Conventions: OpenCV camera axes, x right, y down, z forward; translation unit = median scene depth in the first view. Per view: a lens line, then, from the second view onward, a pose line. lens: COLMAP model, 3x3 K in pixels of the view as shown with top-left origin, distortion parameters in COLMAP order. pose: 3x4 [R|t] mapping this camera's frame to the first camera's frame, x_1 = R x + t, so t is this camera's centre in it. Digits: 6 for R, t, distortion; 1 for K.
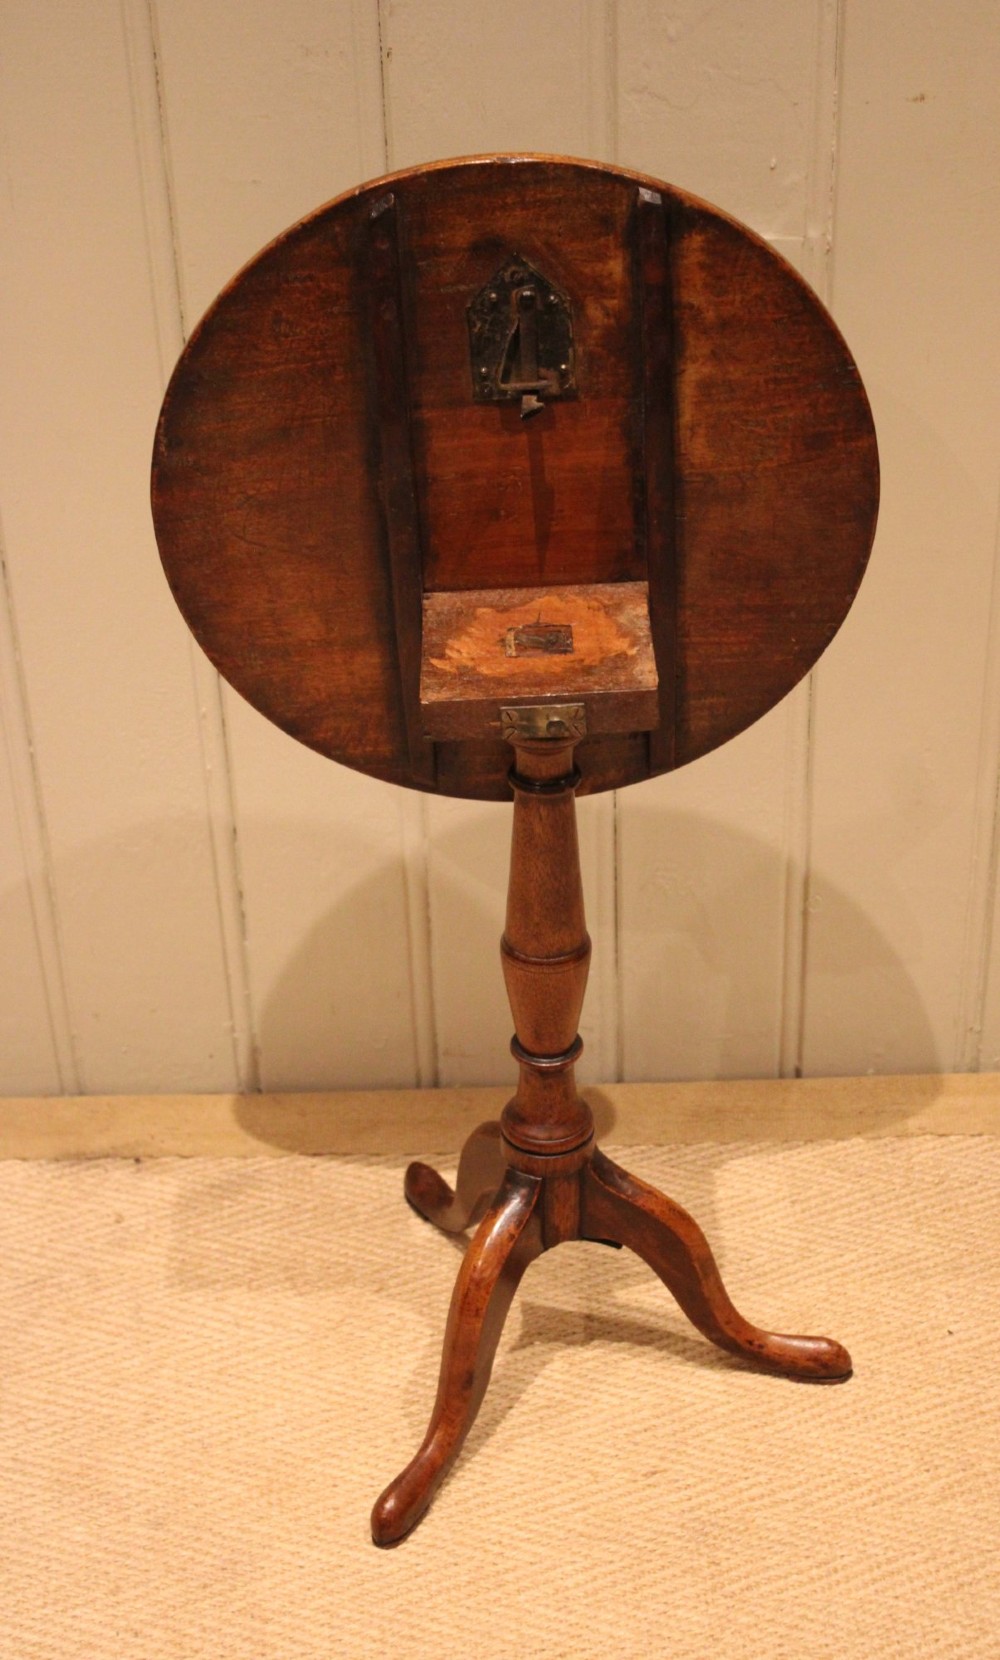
lens RADIAL K [[2700.7, 0, 499.2], [0, 2700.7, 869.2], [0, 0, 1]] dist [-0.013894, 0.079121]
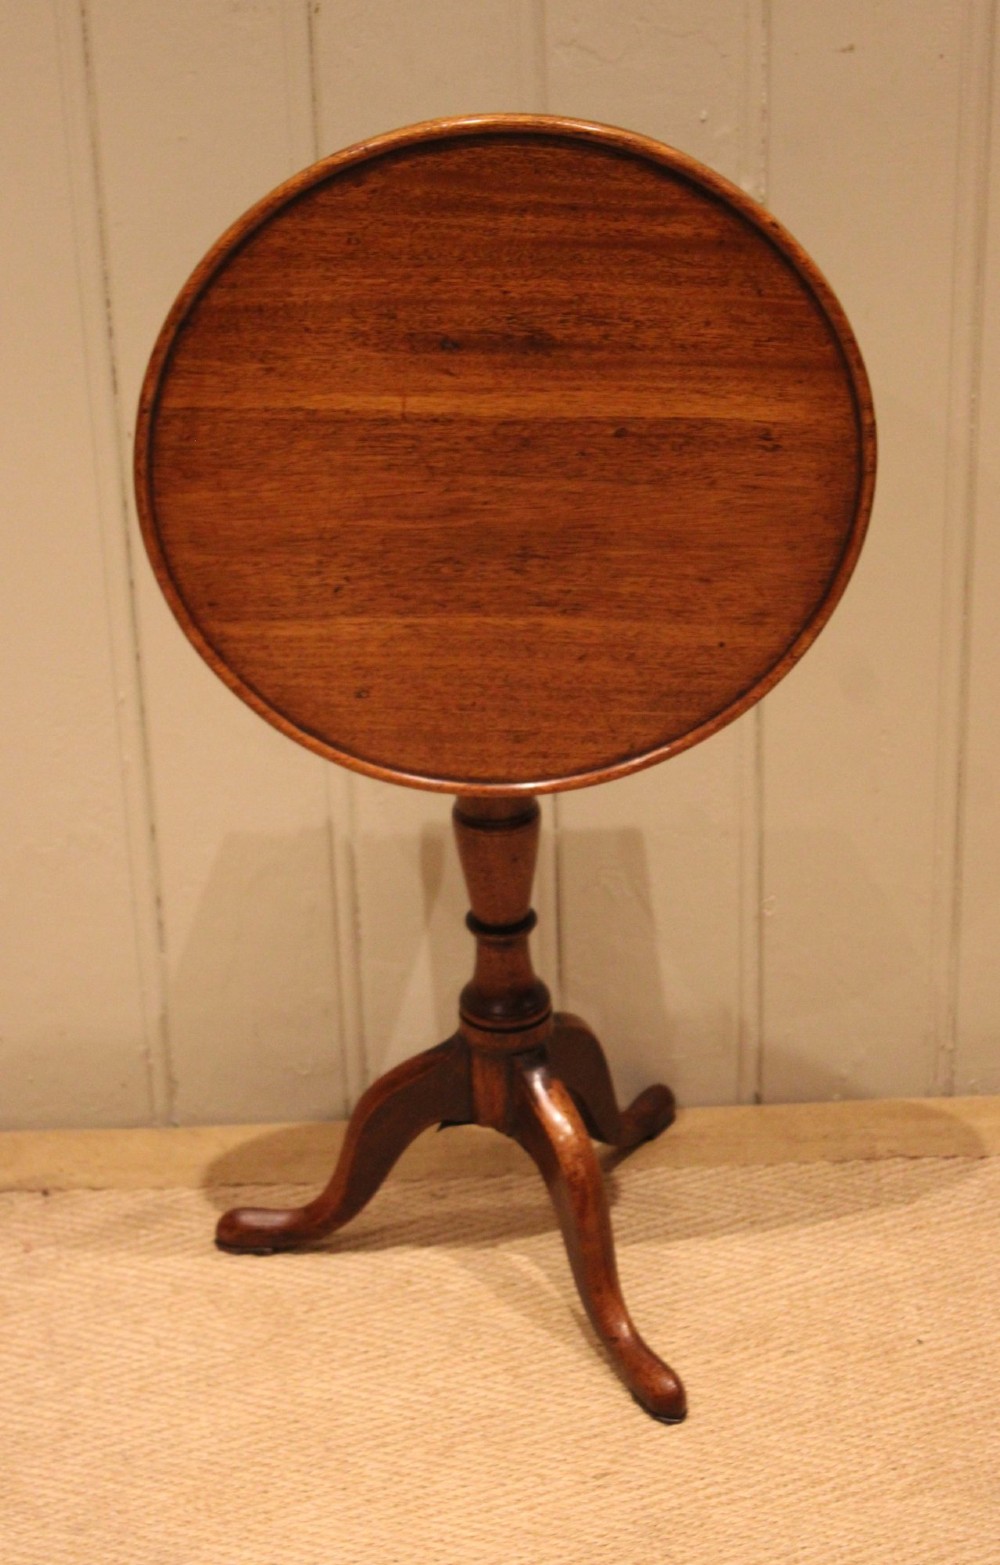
lens RADIAL K [[3500.2, 0, 438.8], [0, 3500.2, 777.3], [0, 0, 1]] dist [0.031690, 0.174039]
pose [[0.999947, -0.009052, 0.004905, -0.003859], [0.009539, 0.993800, -0.110775, 0.106304], [-0.003872, 0.110816, 0.993833, -0.221778]]
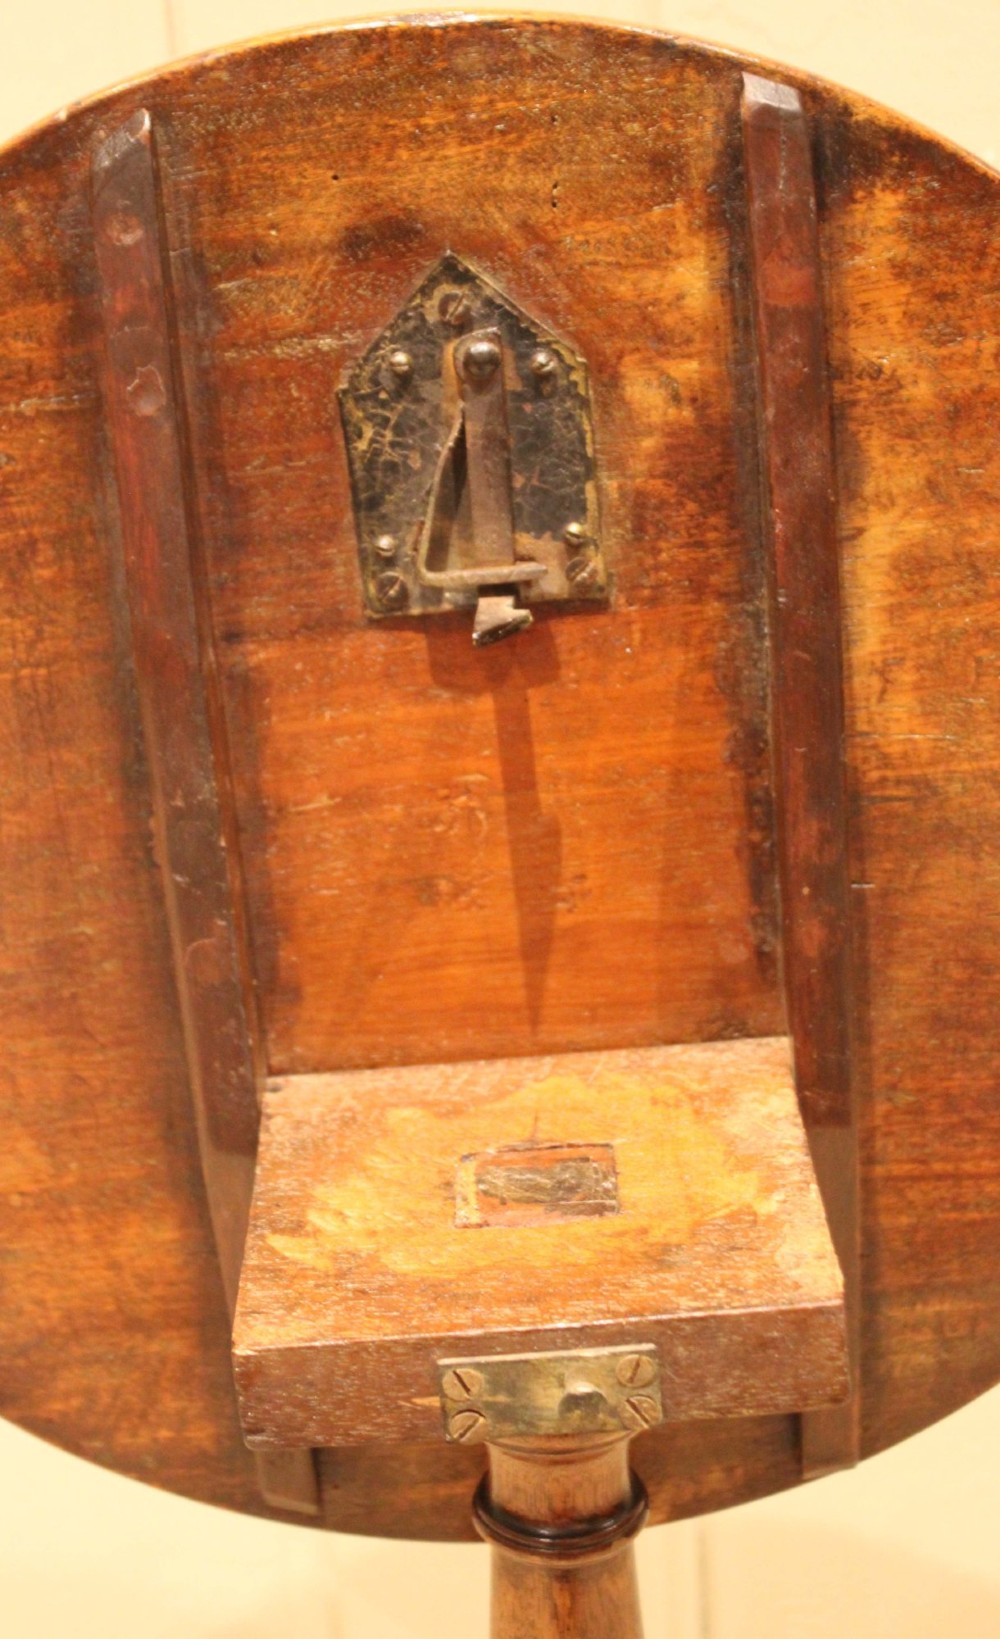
lens RADIAL K [[3186.1, 0, 427.2], [0, 3186.1, 820.1], [0, 0, 1]] dist [0.004444, 0.001516]
pose [[0.999261, -0.028273, -0.026023, 0.012876], [0.022786, 0.981293, -0.191166, -0.048373], [0.030941, 0.190432, 0.981213, 0.533463]]
